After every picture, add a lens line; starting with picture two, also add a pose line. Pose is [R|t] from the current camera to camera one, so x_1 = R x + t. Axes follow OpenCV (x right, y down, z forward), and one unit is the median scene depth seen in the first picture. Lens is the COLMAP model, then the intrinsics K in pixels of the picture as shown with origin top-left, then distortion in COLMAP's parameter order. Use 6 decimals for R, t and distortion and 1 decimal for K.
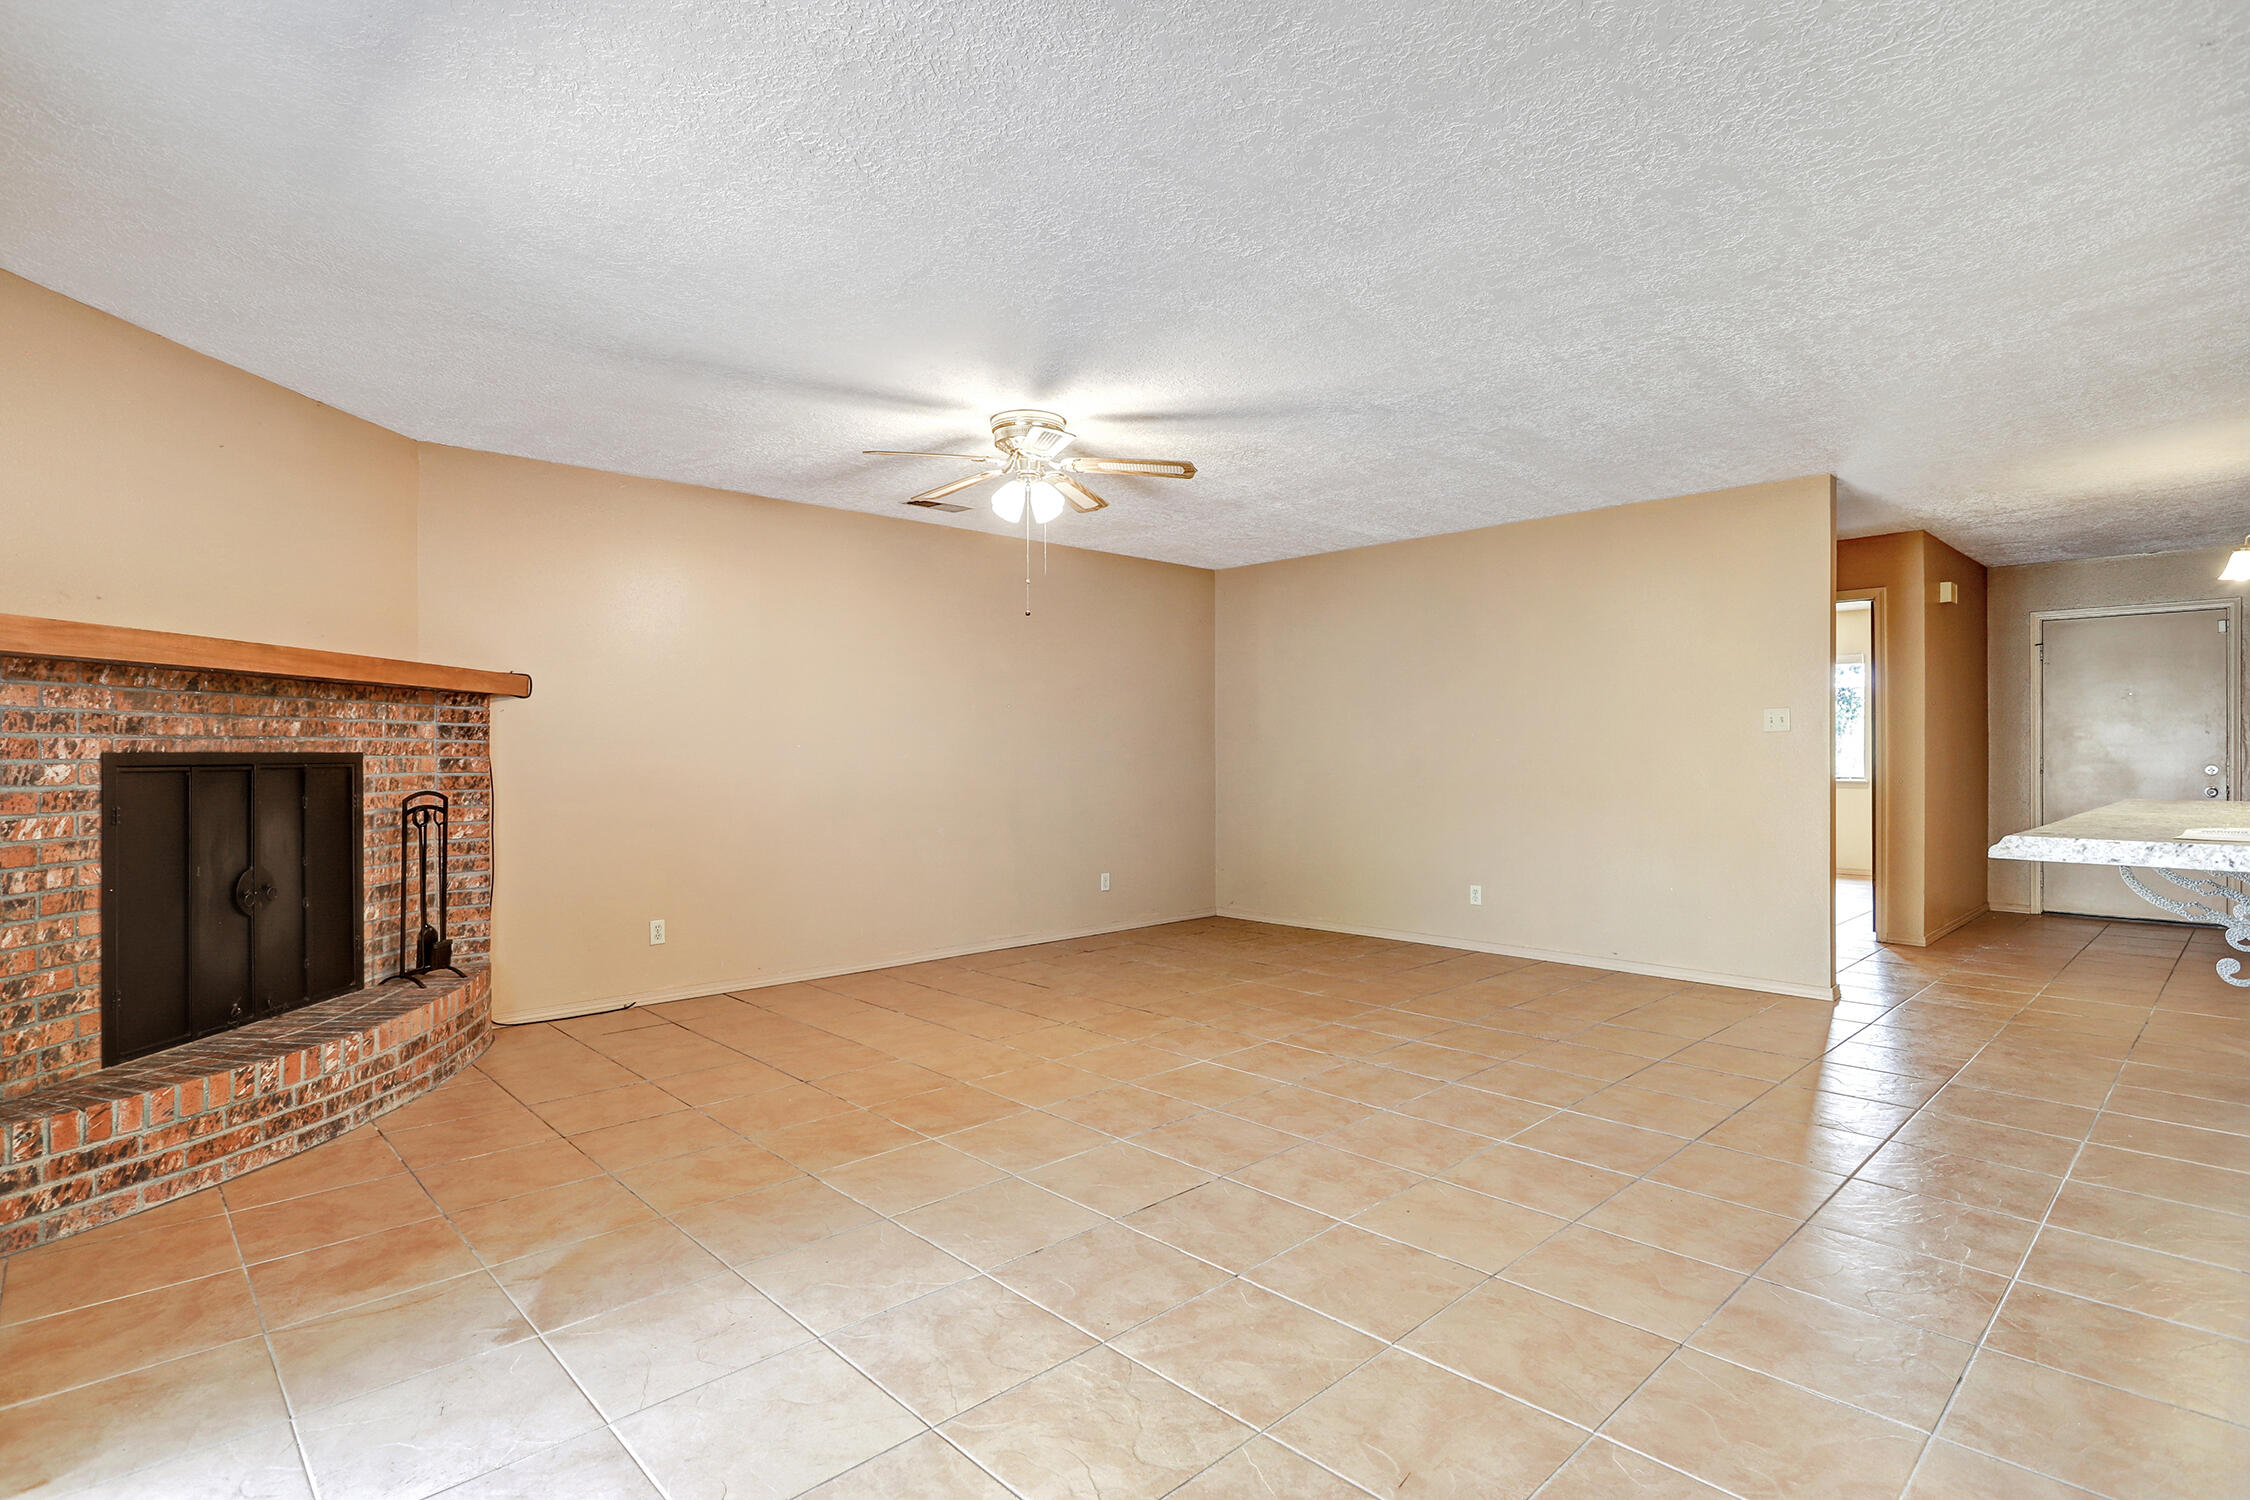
lens RADIAL K [[1112.5, 0, 1160.2], [0, 1112.5, 740.3], [0, 0, 1]] dist [-0.013195, 0.005291]
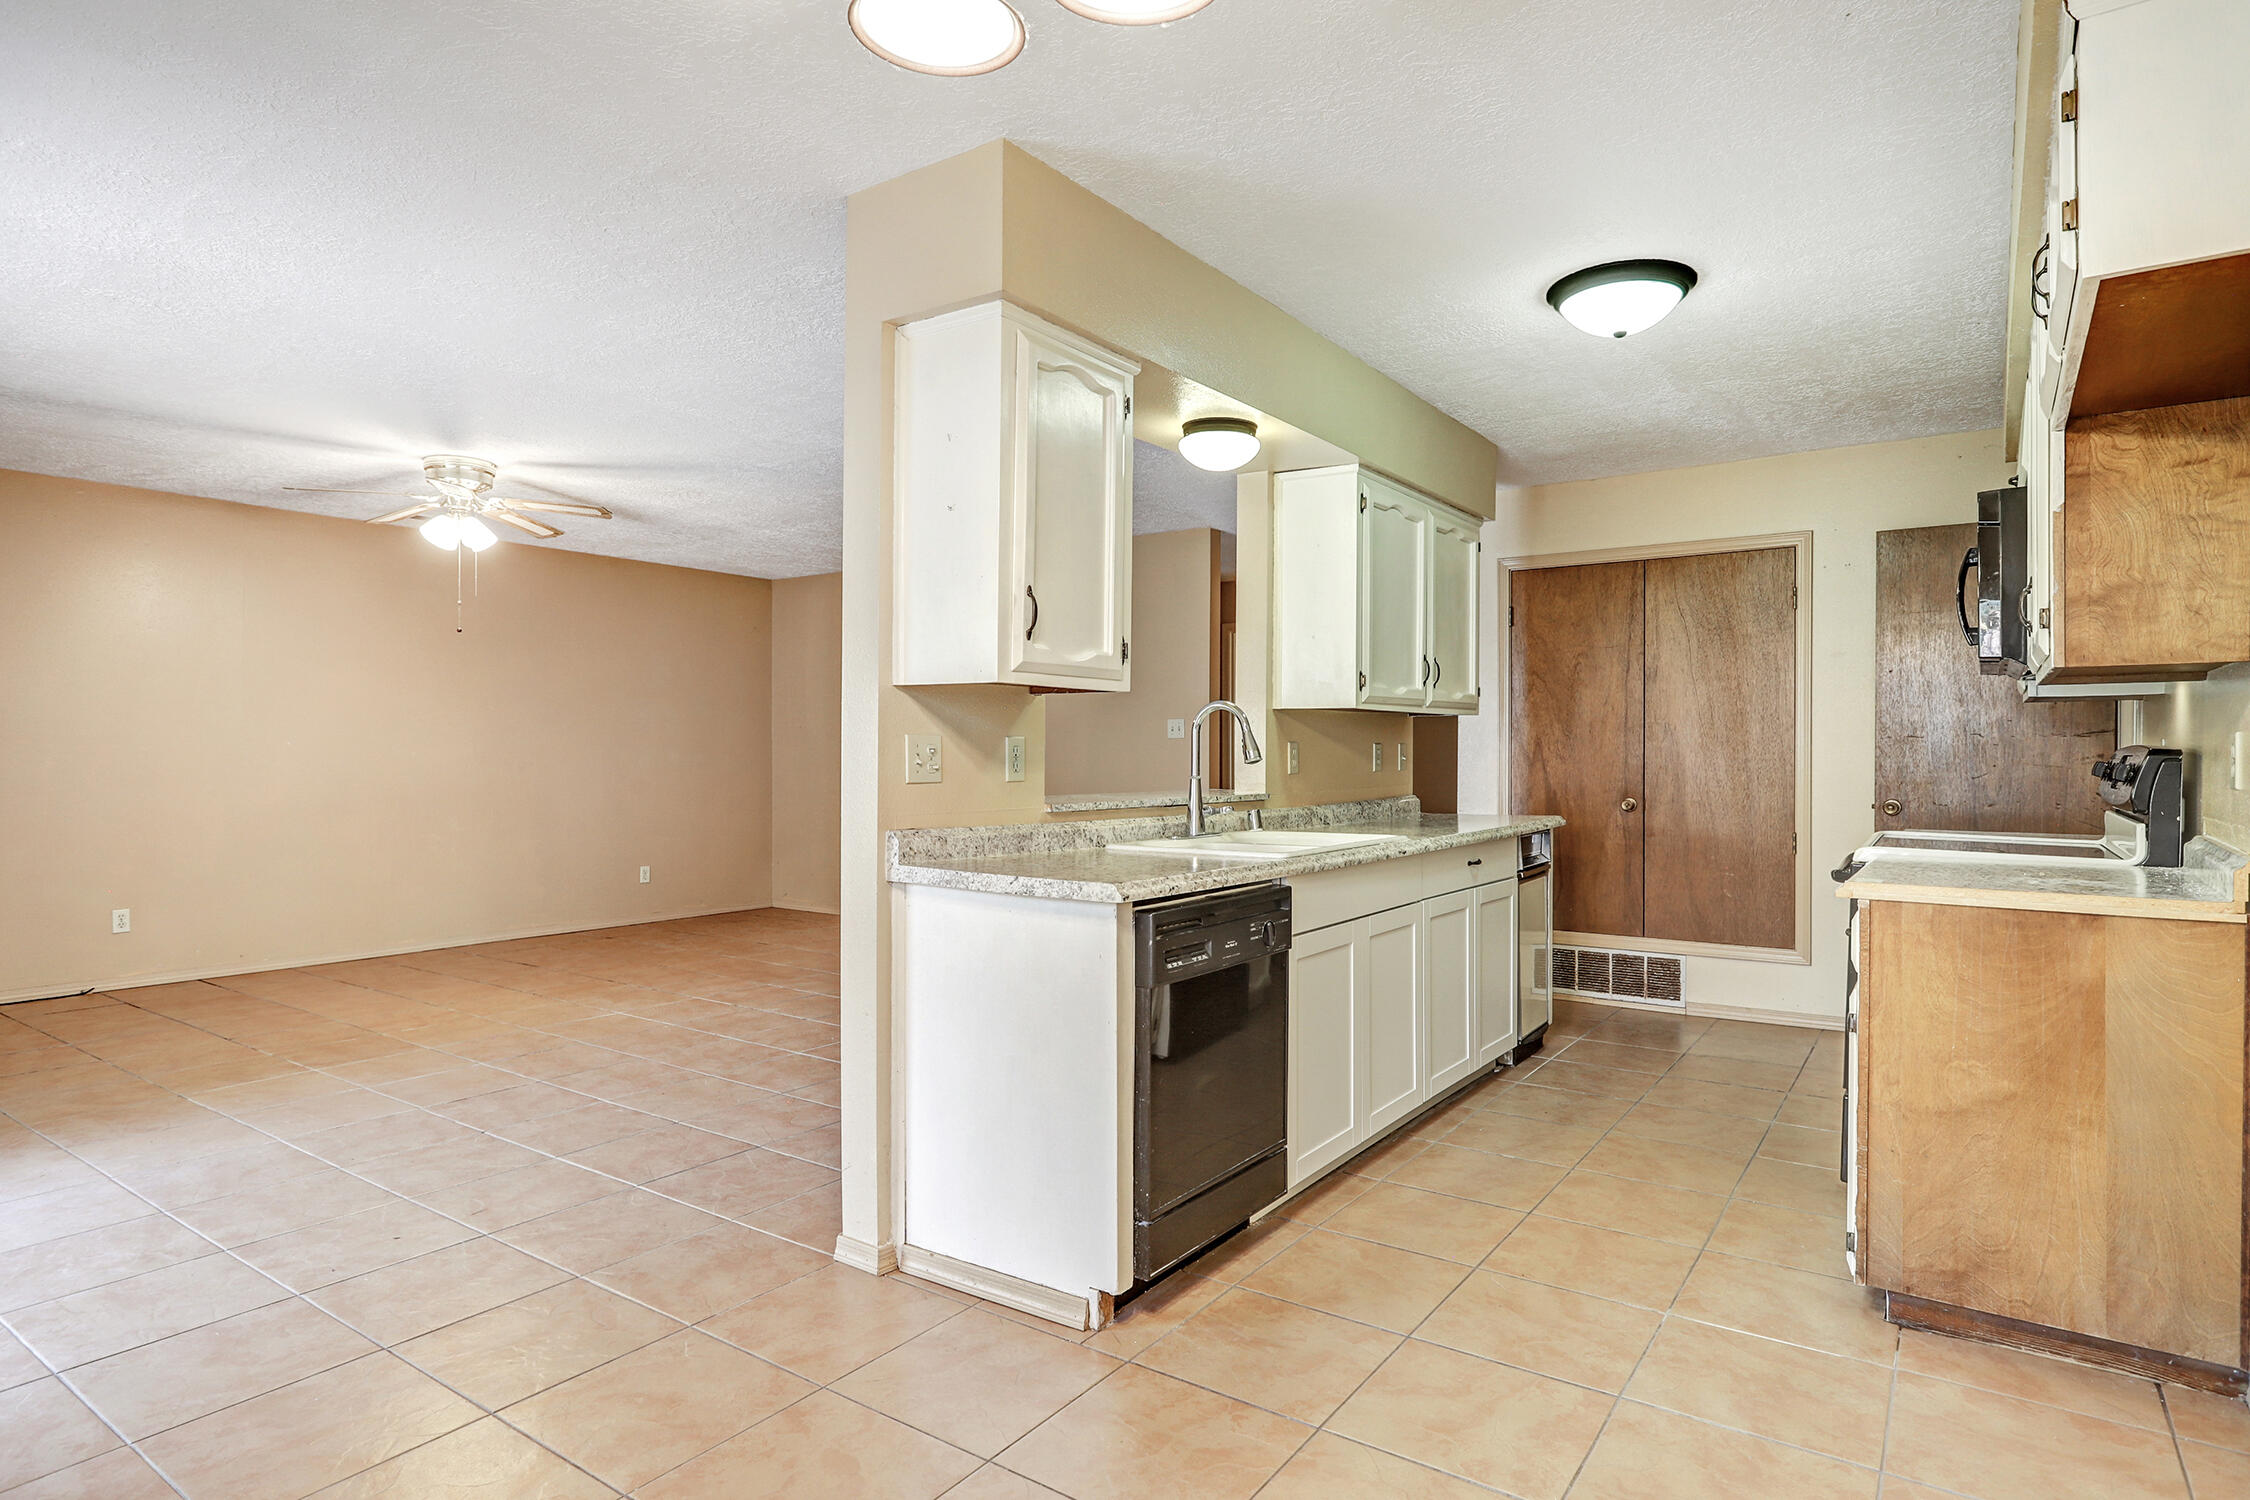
lens RADIAL K [[1168.1, 0, 1107.9], [0, 1168.1, 752.9], [0, 0, 1]] dist [-0.011877, 0.004681]
pose [[0.980592, 0.007633, 0.195909, 0.393087], [-0.009504, 0.999918, 0.008611, -0.005602], [-0.195827, -0.010306, 0.980584, -0.408358]]
